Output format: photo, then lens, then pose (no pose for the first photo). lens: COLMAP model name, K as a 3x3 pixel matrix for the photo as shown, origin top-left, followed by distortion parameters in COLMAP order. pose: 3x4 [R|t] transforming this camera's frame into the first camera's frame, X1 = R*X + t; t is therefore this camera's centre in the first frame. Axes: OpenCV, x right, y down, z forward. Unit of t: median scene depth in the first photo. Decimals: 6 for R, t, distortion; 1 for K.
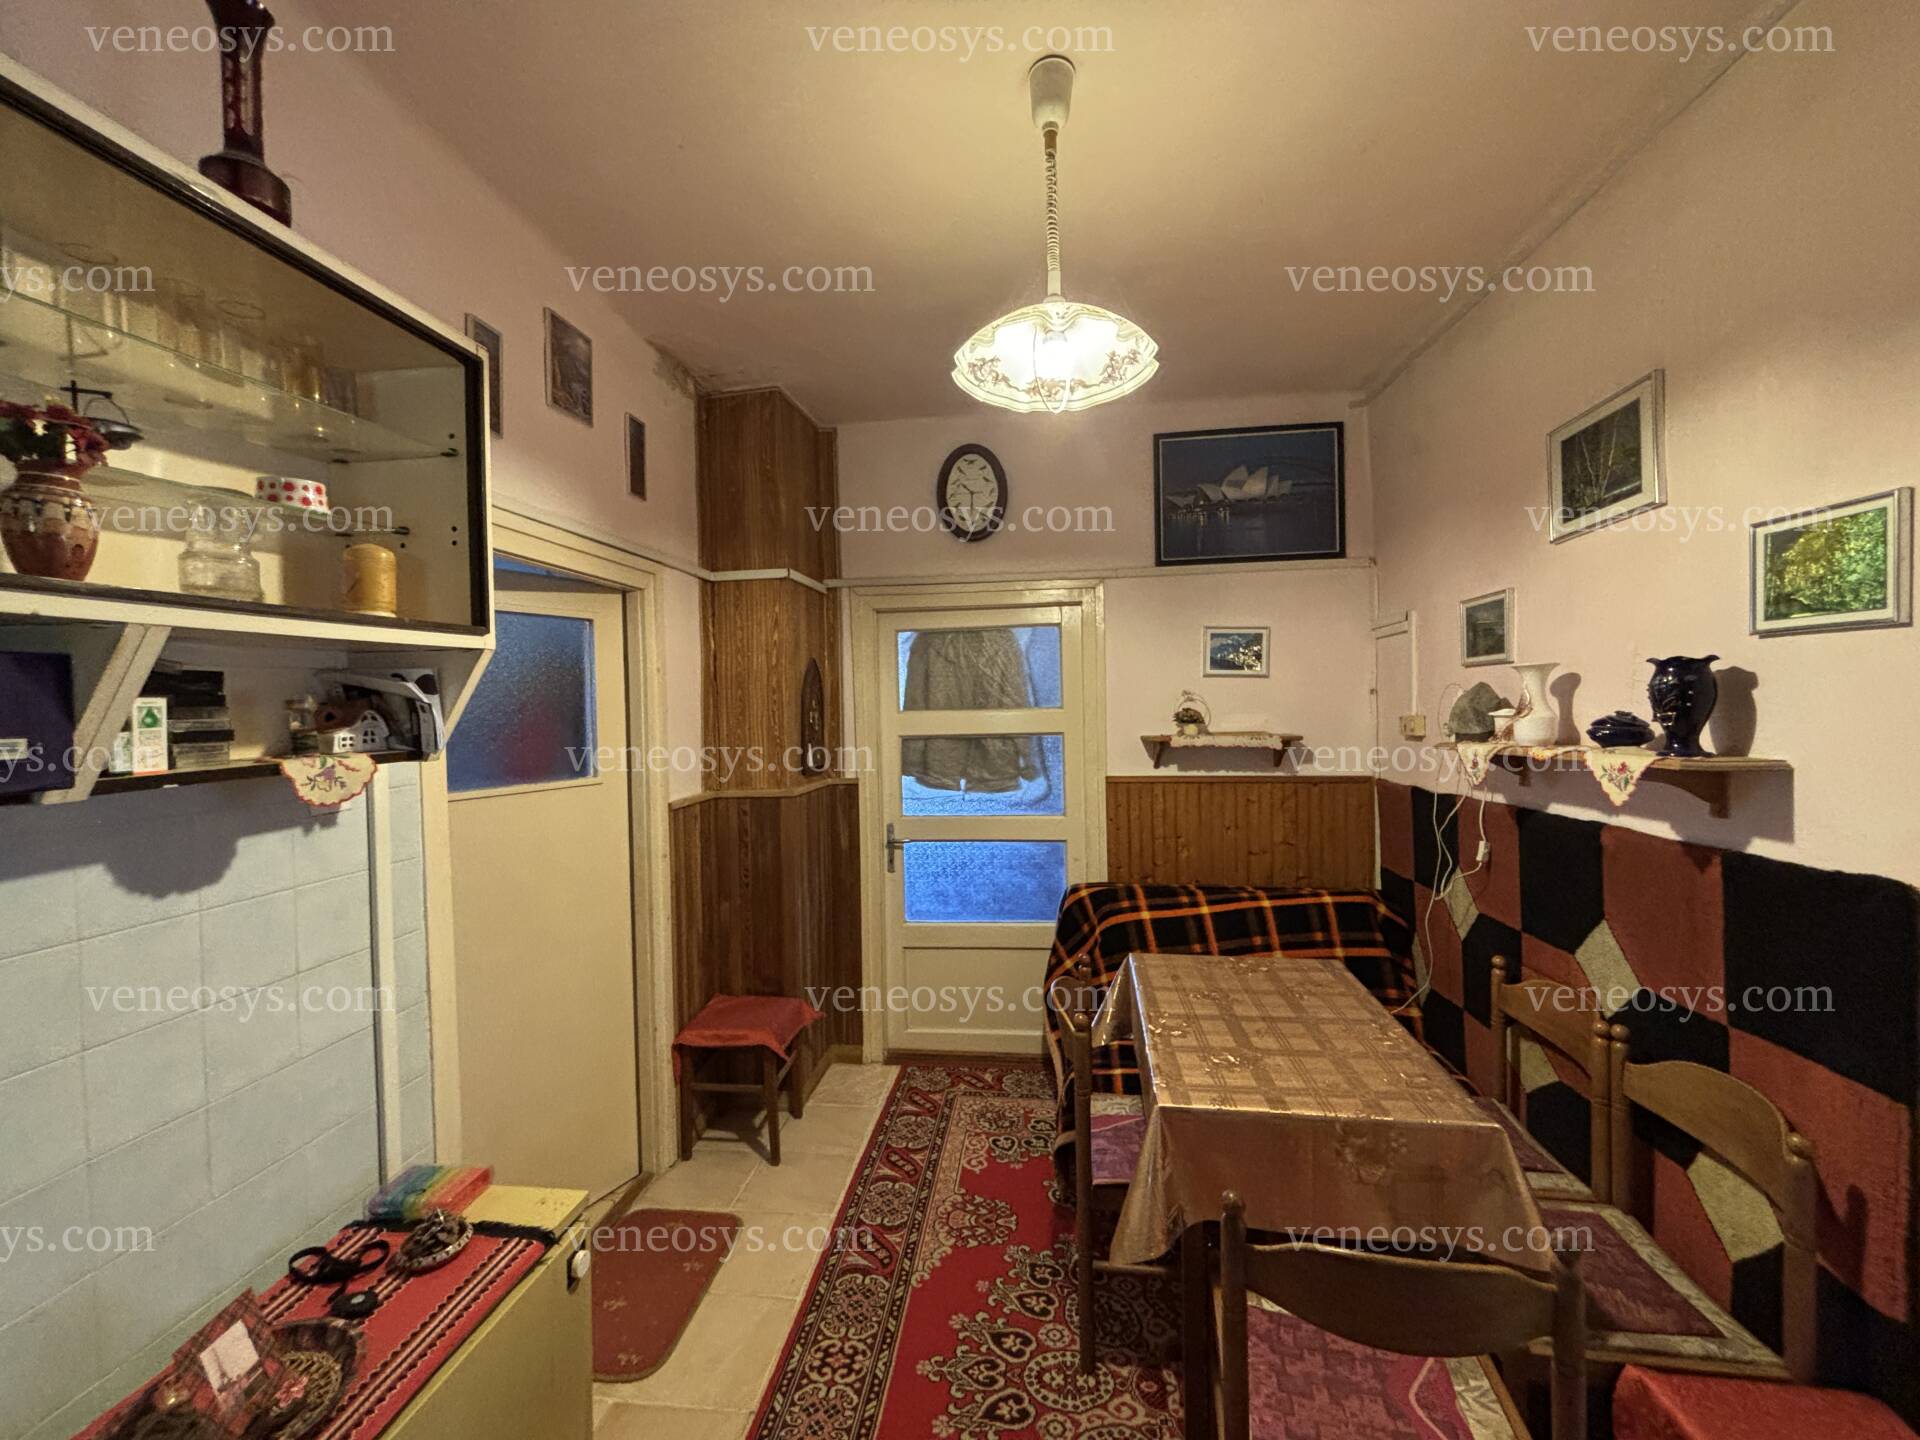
lens RADIAL K [[778.5, 0, 951.0], [0, 778.5, 715.6], [0, 0, 1]] dist [-0.000836, -0.000904]
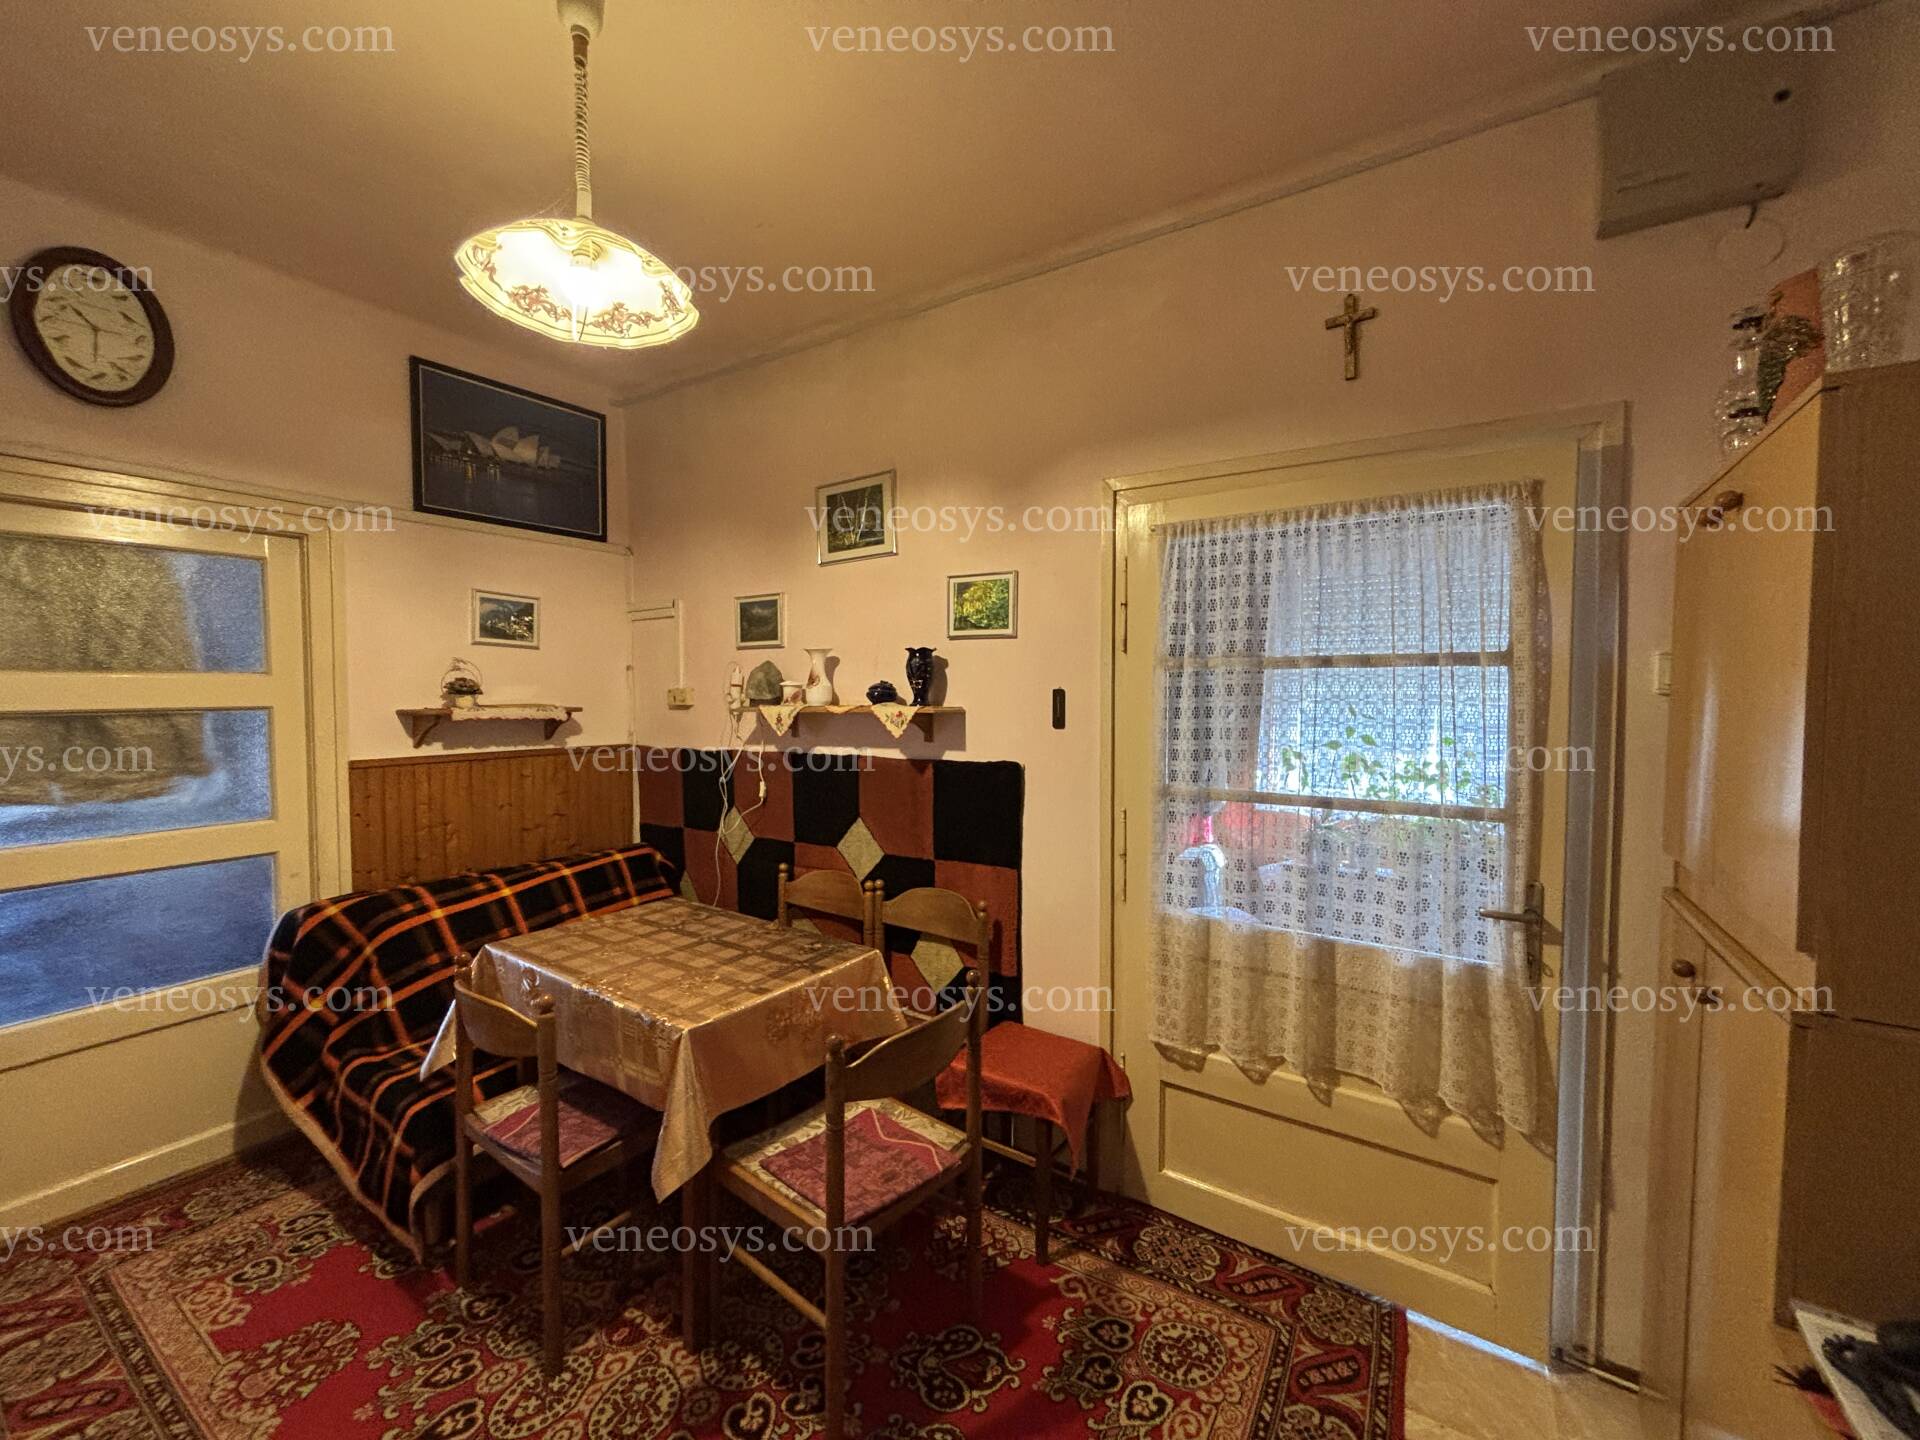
lens RADIAL K [[778.5, 0, 965.1], [0, 778.5, 715.4], [0, 0, 1]] dist [-0.000836, -0.000904]
pose [[0.423847, -0.011775, 0.905657, -0.399397], [0.002437, 0.999927, 0.011860, 0.037414], [-0.905730, -0.002820, 0.423845, 0.140808]]
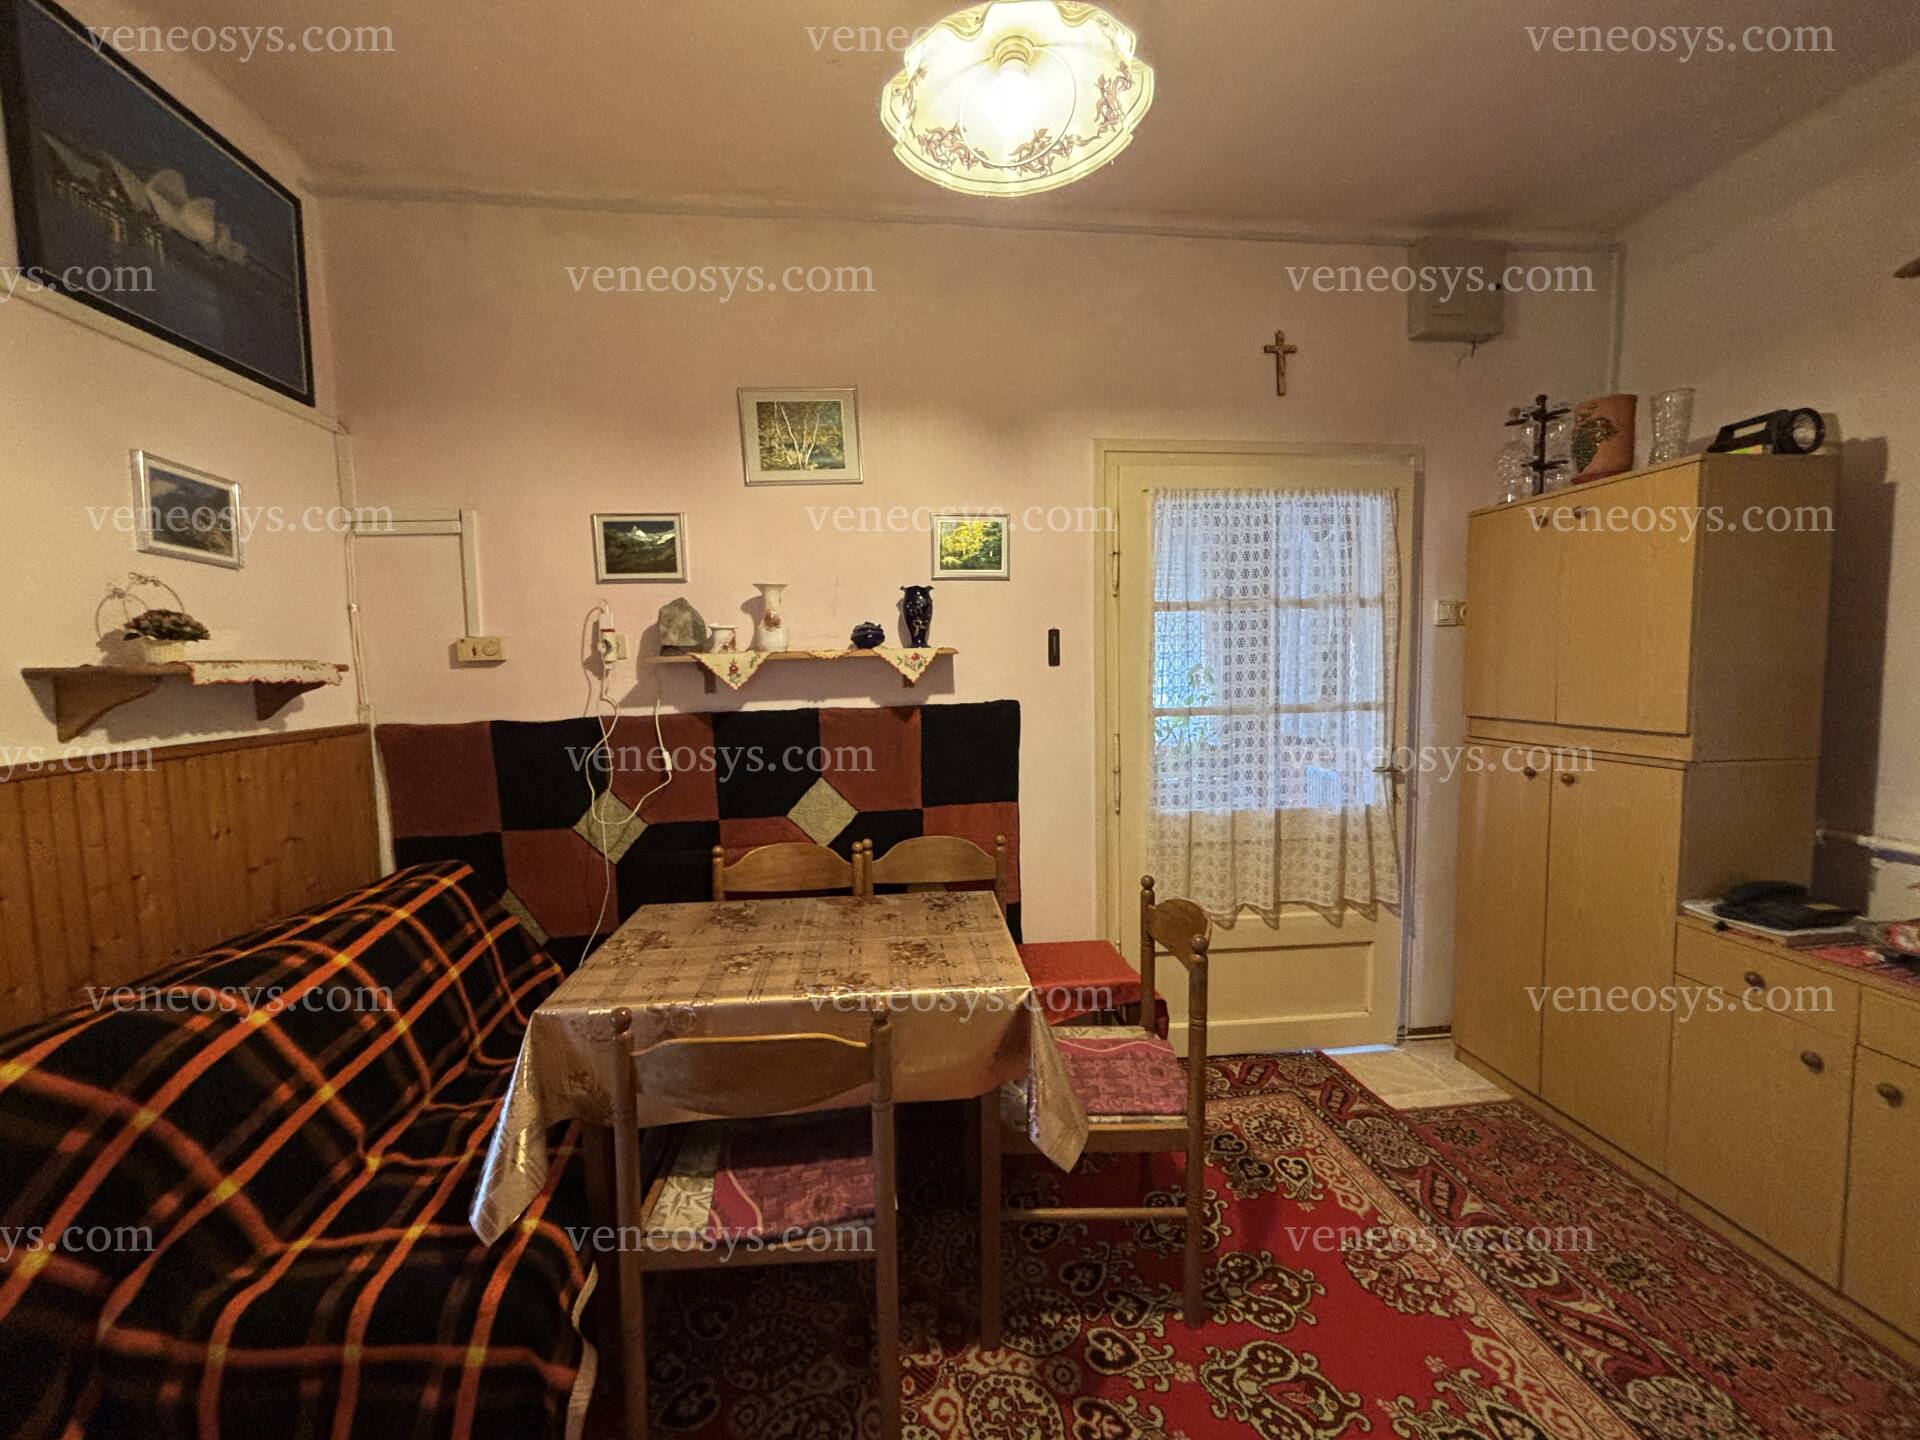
lens RADIAL K [[778.5, 0, 958.3], [0, 778.5, 716.5], [0, 0, 1]] dist [-0.000836, -0.000904]
pose [[-0.252982, -0.049410, 0.966208, -0.468415], [0.036392, 0.997502, 0.060539, 0.071035], [-0.966786, 0.050477, -0.250552, 0.963664]]
